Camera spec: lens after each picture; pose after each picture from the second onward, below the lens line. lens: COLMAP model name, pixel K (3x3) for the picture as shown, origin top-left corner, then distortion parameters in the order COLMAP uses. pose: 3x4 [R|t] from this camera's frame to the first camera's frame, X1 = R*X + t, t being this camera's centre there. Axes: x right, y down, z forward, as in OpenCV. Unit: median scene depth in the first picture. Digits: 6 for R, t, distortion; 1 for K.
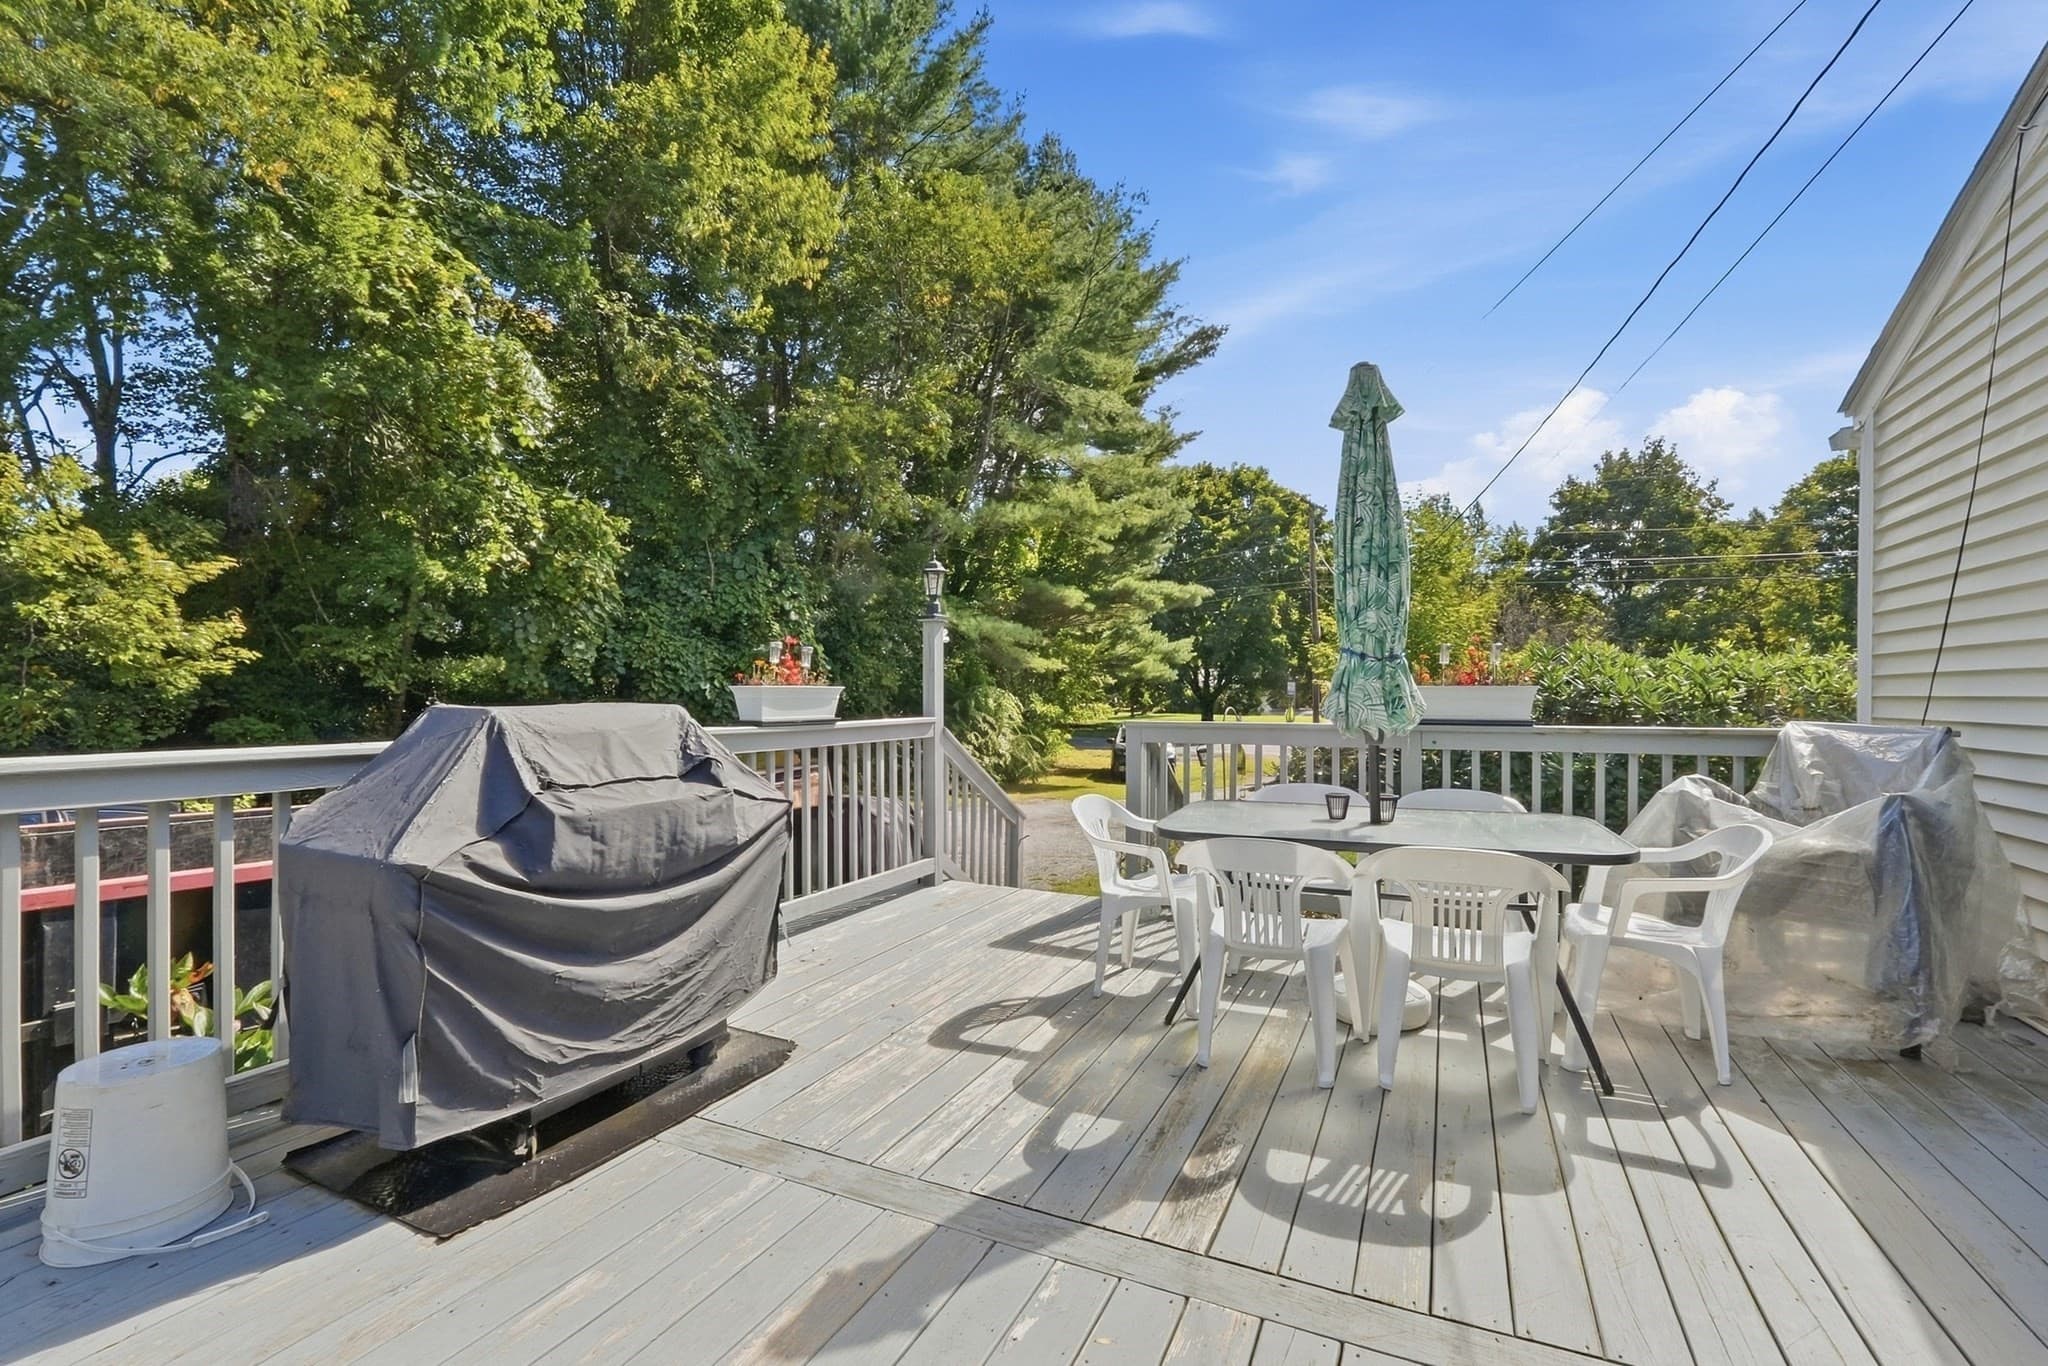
lens RADIAL K [[882.6, 0, 1029.5], [0, 882.6, 685.4], [0, 0, 1]] dist [-0.015290, 0.000227]
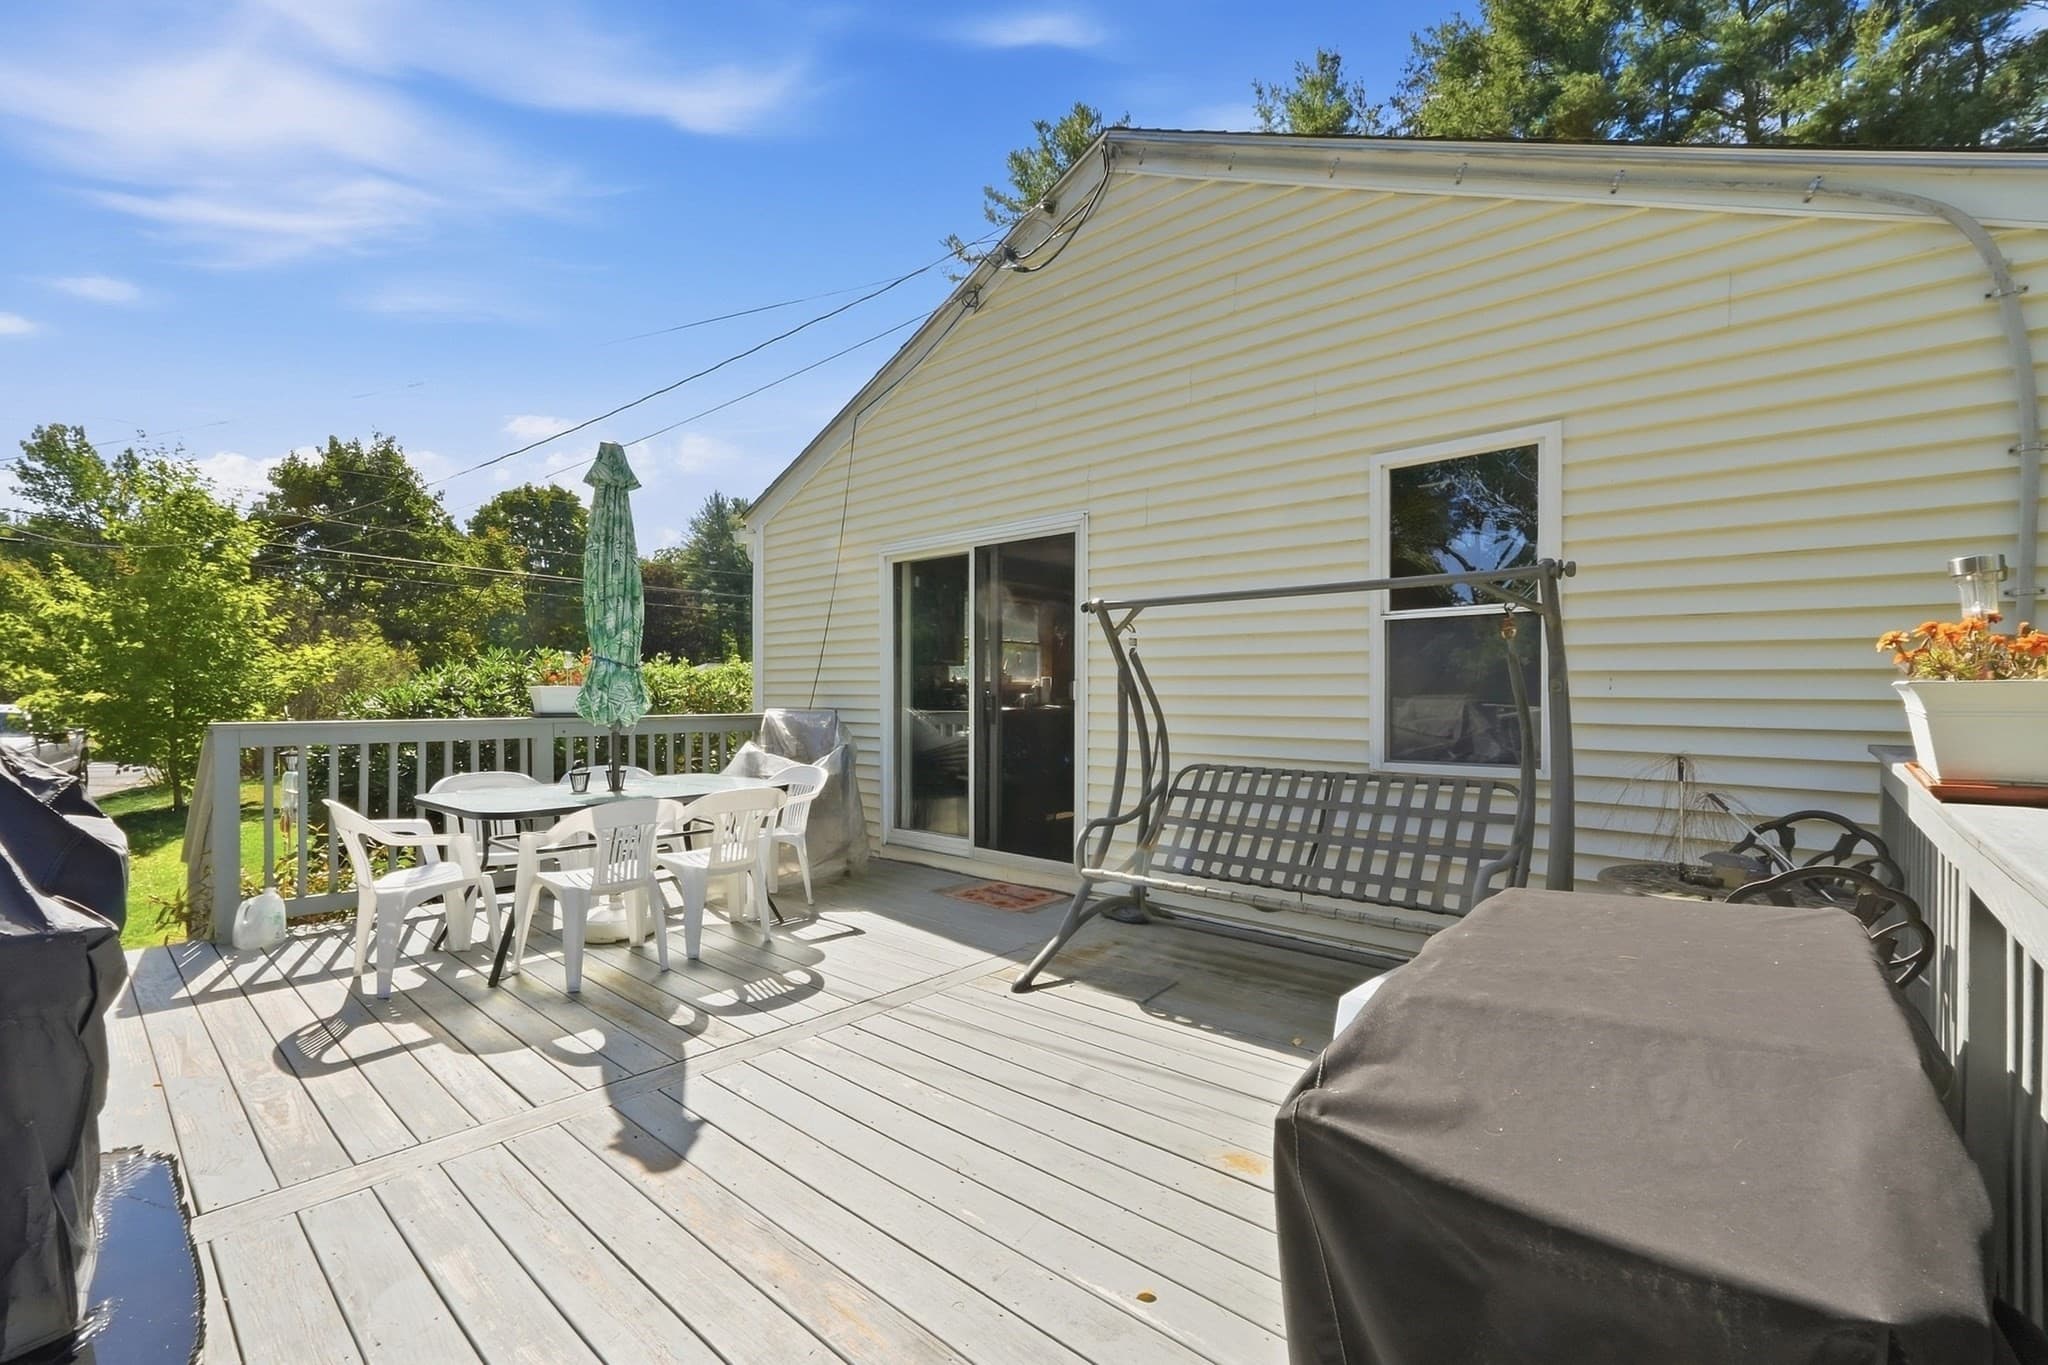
lens RADIAL K [[885.6, 0, 1025.8], [0, 885.6, 696.2], [0, 0, 1]] dist [0.000853, 0.000110]
pose [[0.285535, -0.003307, 0.958363, -0.805337], [-0.011223, 0.999914, 0.006794, -0.001252], [-0.958303, -0.012696, 0.285473, 0.034171]]
